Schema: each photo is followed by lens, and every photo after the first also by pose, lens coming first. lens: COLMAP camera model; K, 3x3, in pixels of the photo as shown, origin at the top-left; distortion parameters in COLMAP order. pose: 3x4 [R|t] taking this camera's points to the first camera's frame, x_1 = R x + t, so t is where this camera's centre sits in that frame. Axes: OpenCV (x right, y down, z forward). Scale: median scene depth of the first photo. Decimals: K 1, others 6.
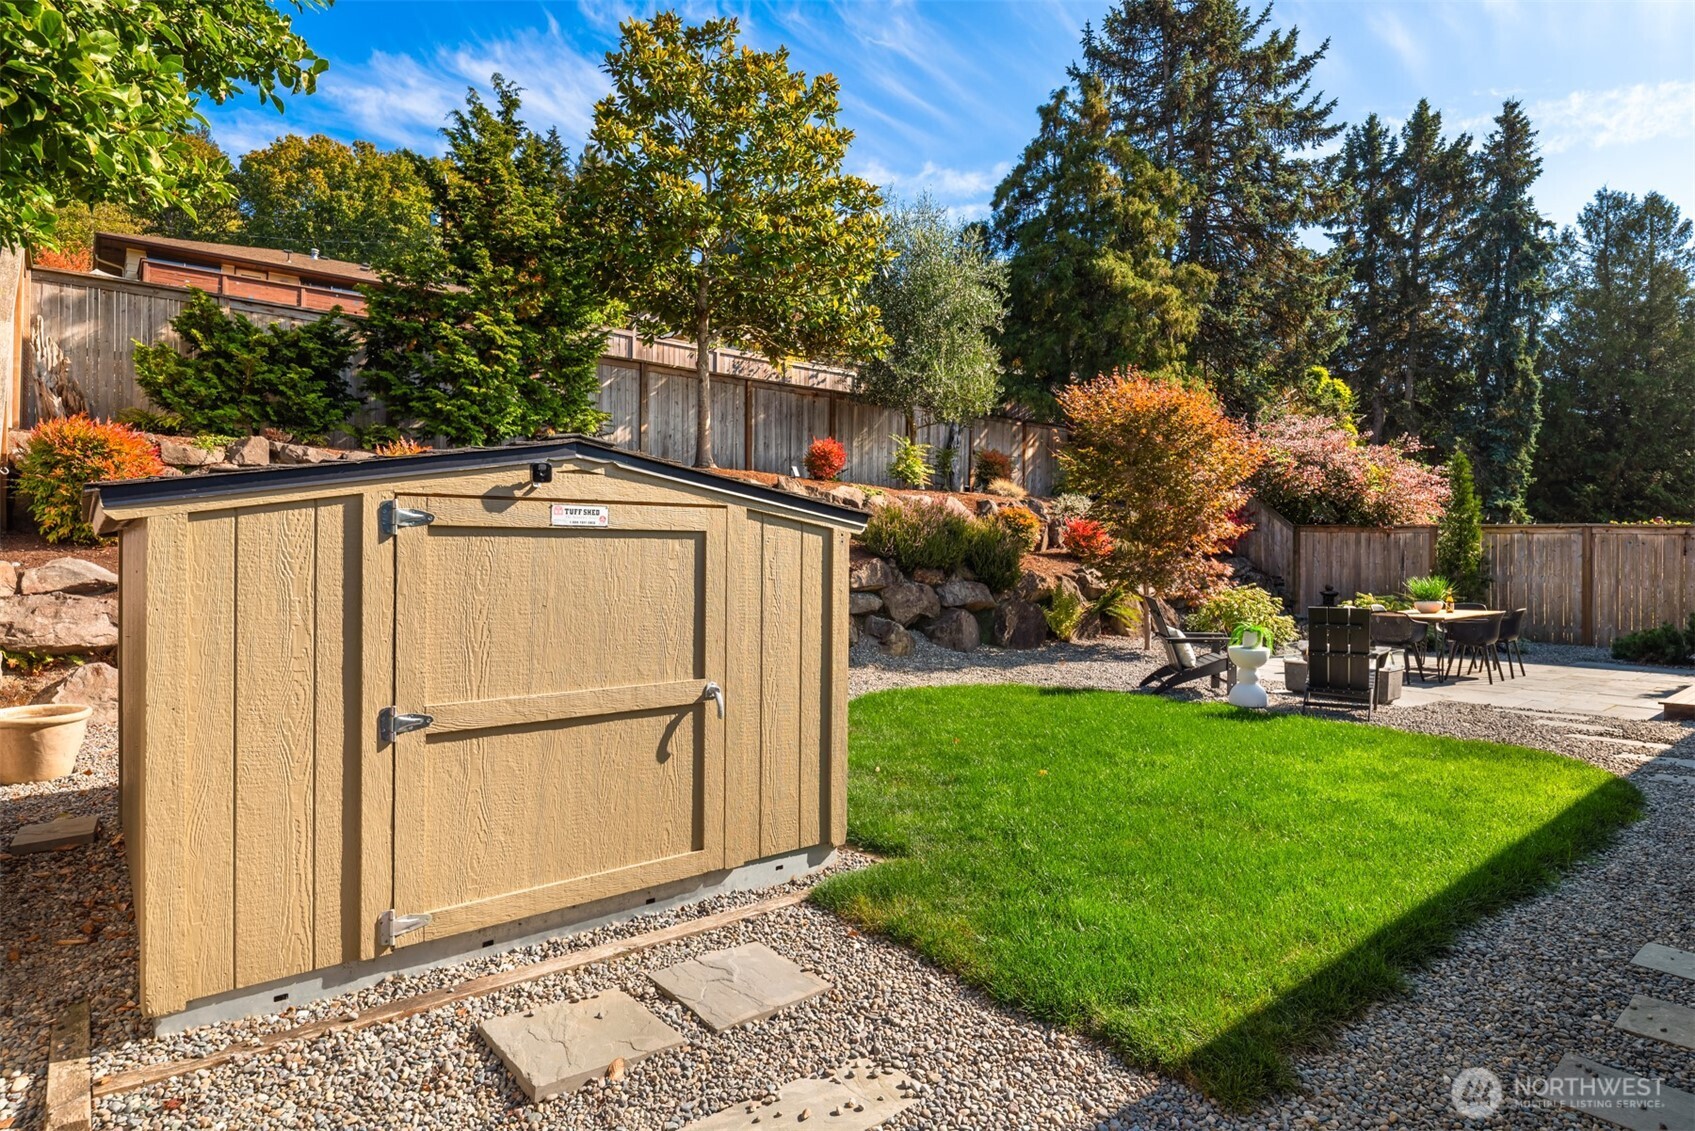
lens RADIAL K [[916.0, 0, 842.1], [0, 916.0, 556.4], [0, 0, 1]] dist [-0.004214, -0.002839]
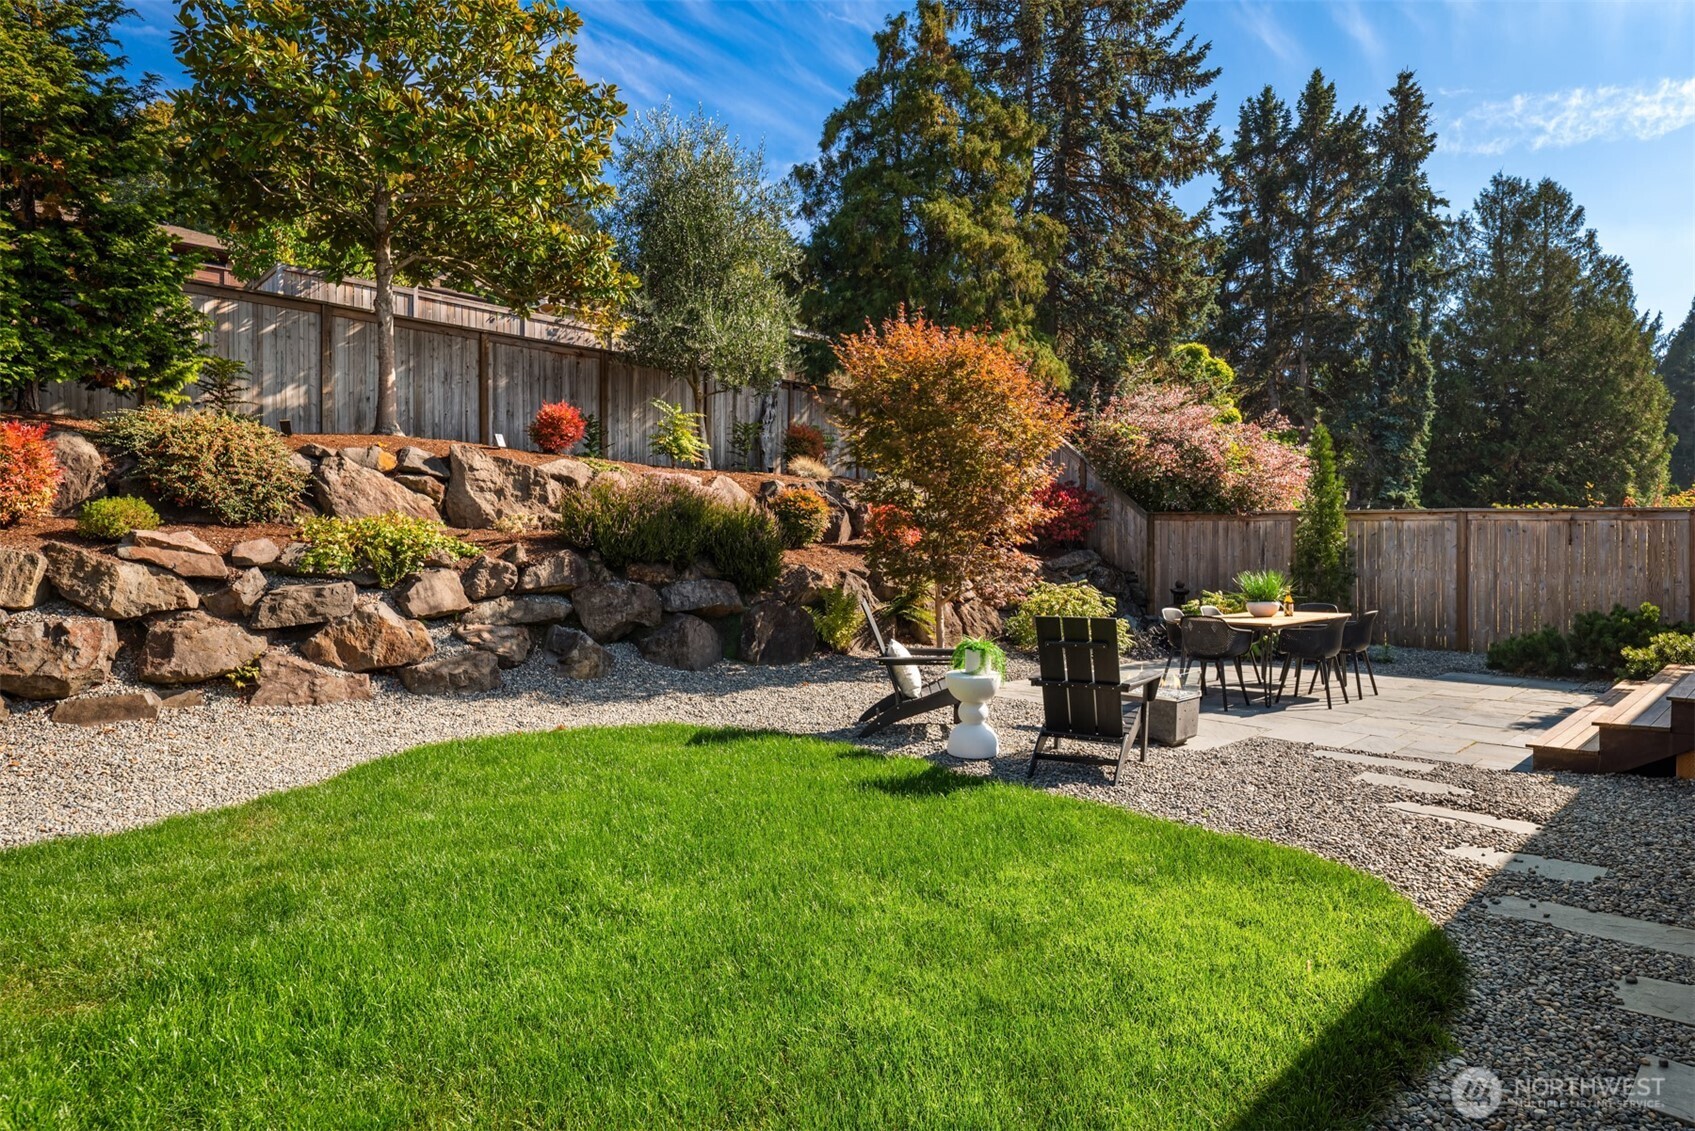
lens RADIAL K [[916.0, 0, 842.9], [0, 916.0, 559.1], [0, 0, 1]] dist [-0.004214, -0.002839]
pose [[0.997741, -0.003191, 0.067102, 0.140905], [0.002774, 0.999976, 0.006297, 0.003718], [-0.067121, -0.006097, 0.997726, 0.144858]]
